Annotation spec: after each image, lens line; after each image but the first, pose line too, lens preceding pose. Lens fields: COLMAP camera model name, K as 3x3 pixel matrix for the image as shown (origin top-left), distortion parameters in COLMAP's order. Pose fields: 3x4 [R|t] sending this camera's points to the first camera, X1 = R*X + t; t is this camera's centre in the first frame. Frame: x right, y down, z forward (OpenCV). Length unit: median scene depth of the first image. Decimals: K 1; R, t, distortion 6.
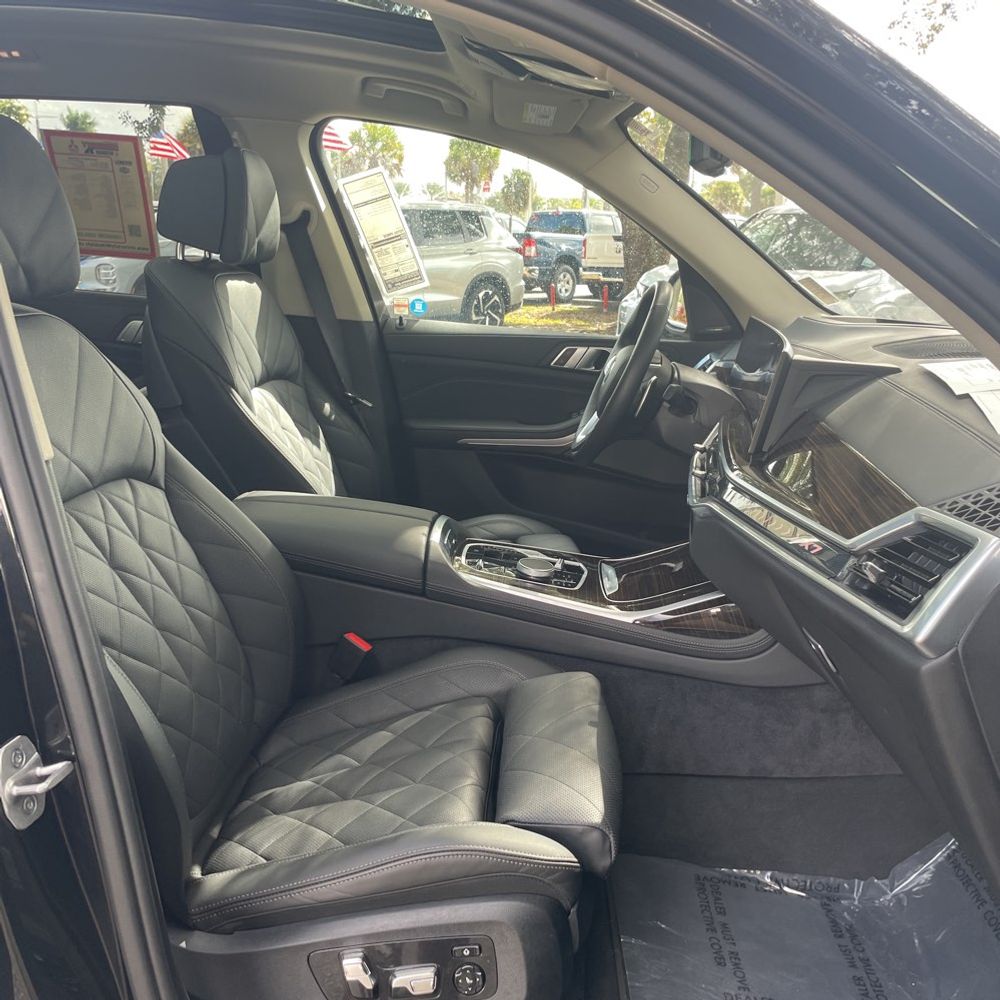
lens RADIAL K [[1020.3, 0, 500.0], [0, 1020.3, 500.0], [0, 0, 1]] dist [0.088263, -0.121859]
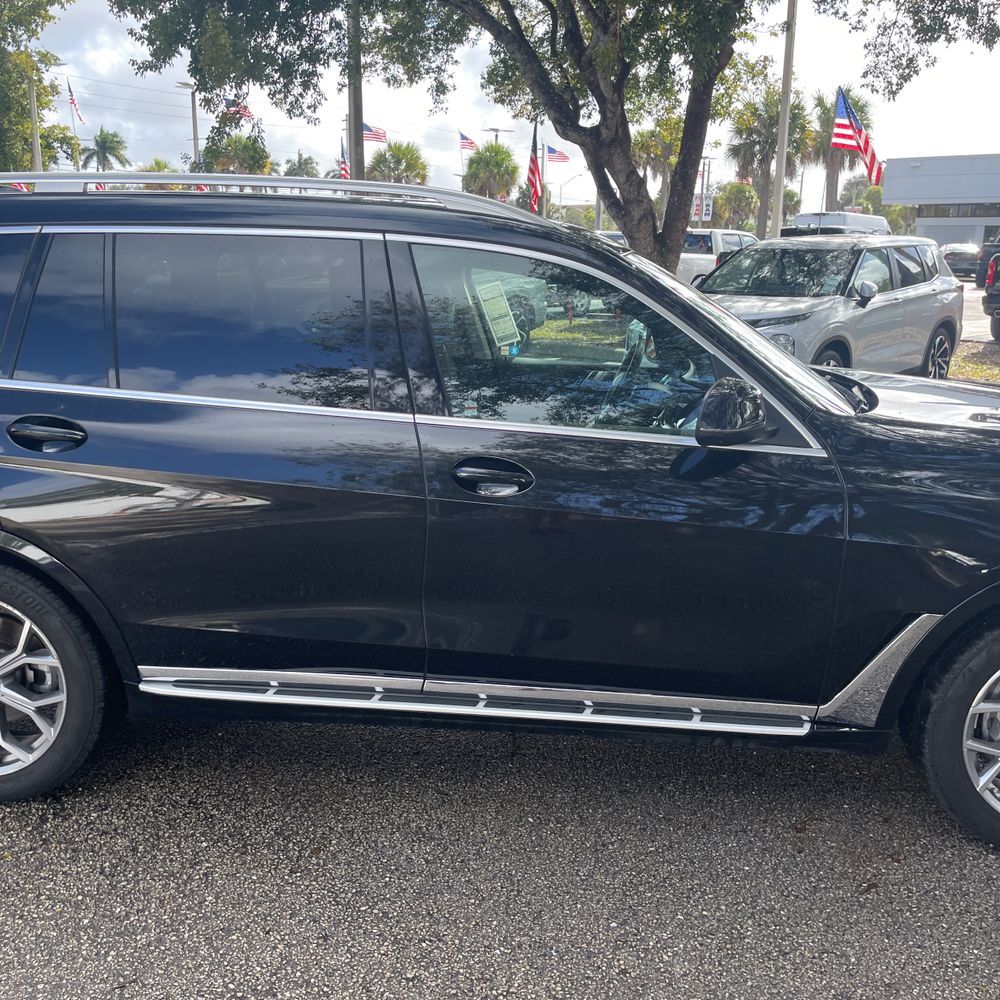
lens RADIAL K [[1018.3, 0, 484.8], [0, 1018.3, 494.0], [0, 0, 1]] dist [0.086850, -0.149070]
pose [[0.999600, -0.001418, -0.028260, -0.009650], [0.001086, 0.999930, -0.011771, 0.011802], [0.028275, 0.011736, 0.999531, -0.105332]]
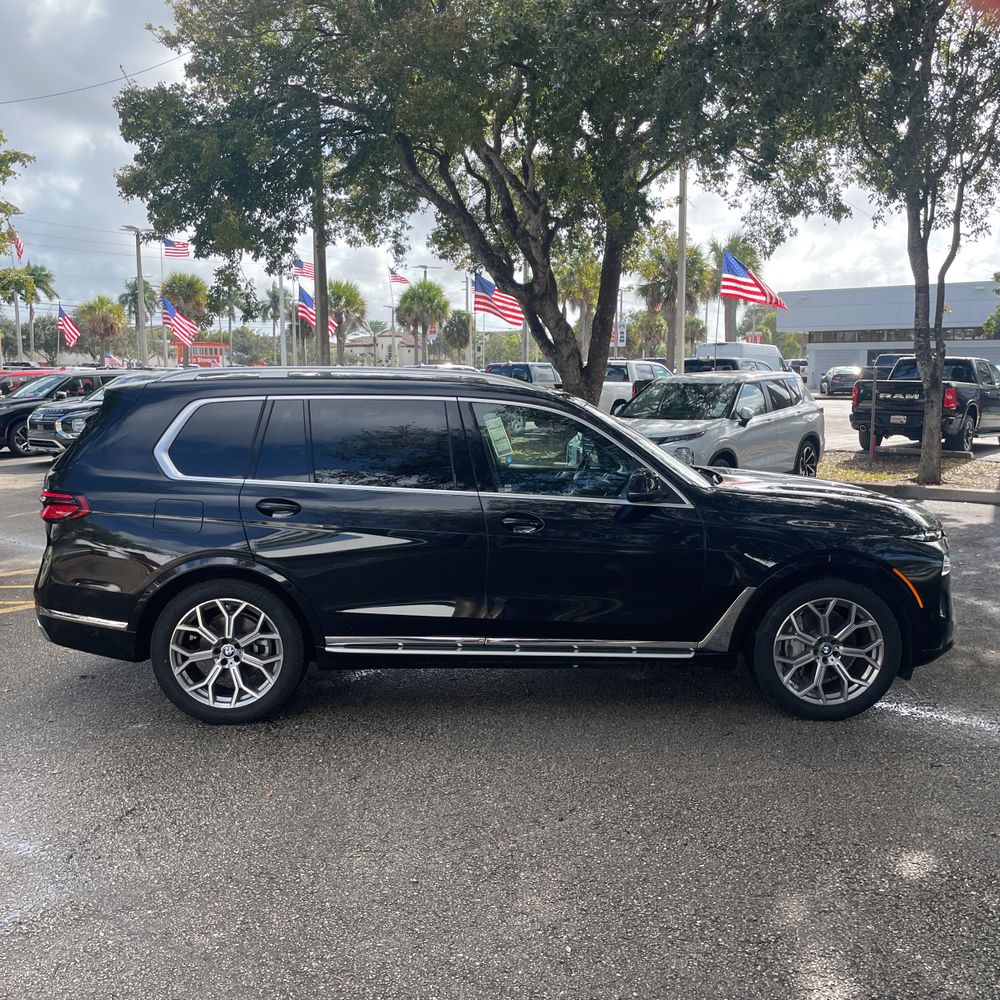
lens RADIAL K [[1014.7, 0, 492.2], [0, 1014.7, 484.4], [0, 0, 1]] dist [0.091375, -0.135535]
pose [[0.998342, -0.028068, 0.050250, -0.033283], [0.034620, 0.990283, -0.134687, 0.033084], [-0.045981, 0.136204, 0.989613, -0.227604]]
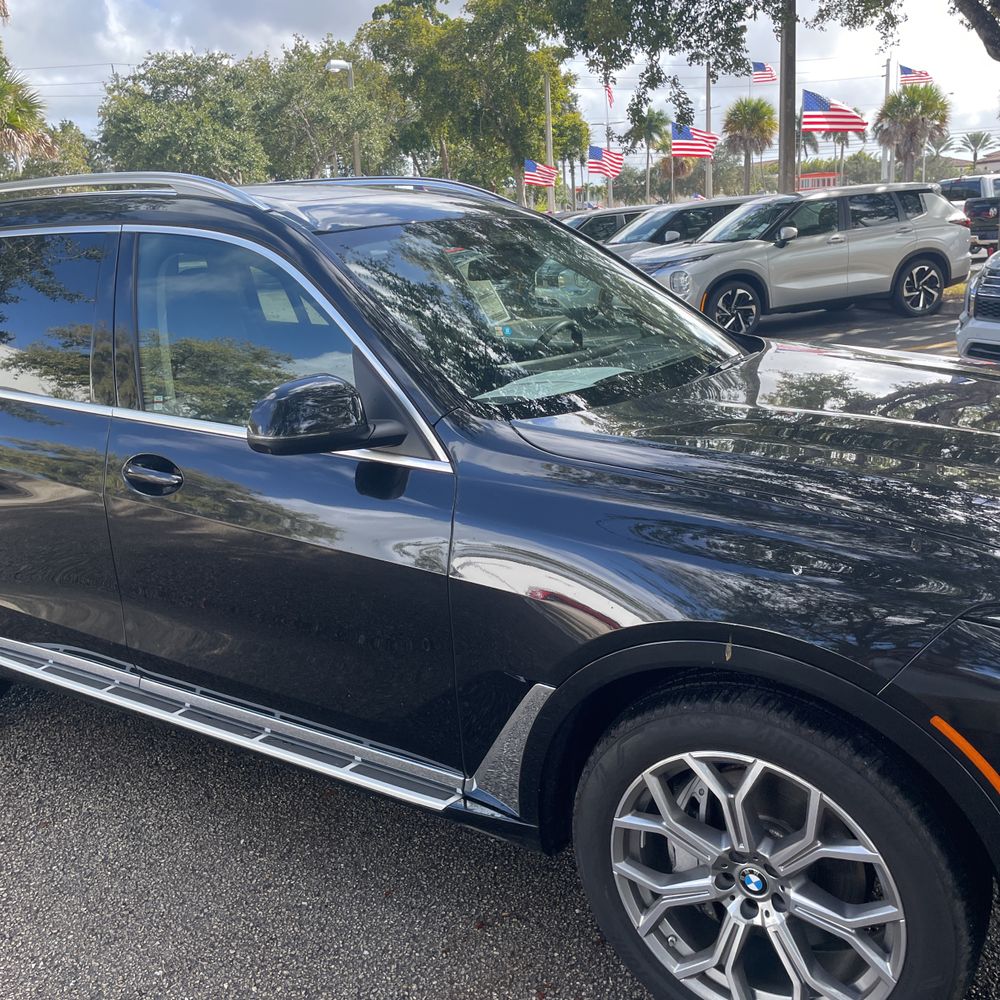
lens RADIAL K [[1014.7, 0, 492.2], [0, 1014.7, 484.4], [0, 0, 1]] dist [0.091375, -0.135535]
pose [[0.862394, 0.052072, -0.503552, 0.092061], [-0.046902, 0.998636, 0.022942, 0.003725], [0.504060, 0.003832, 0.863660, -0.058685]]
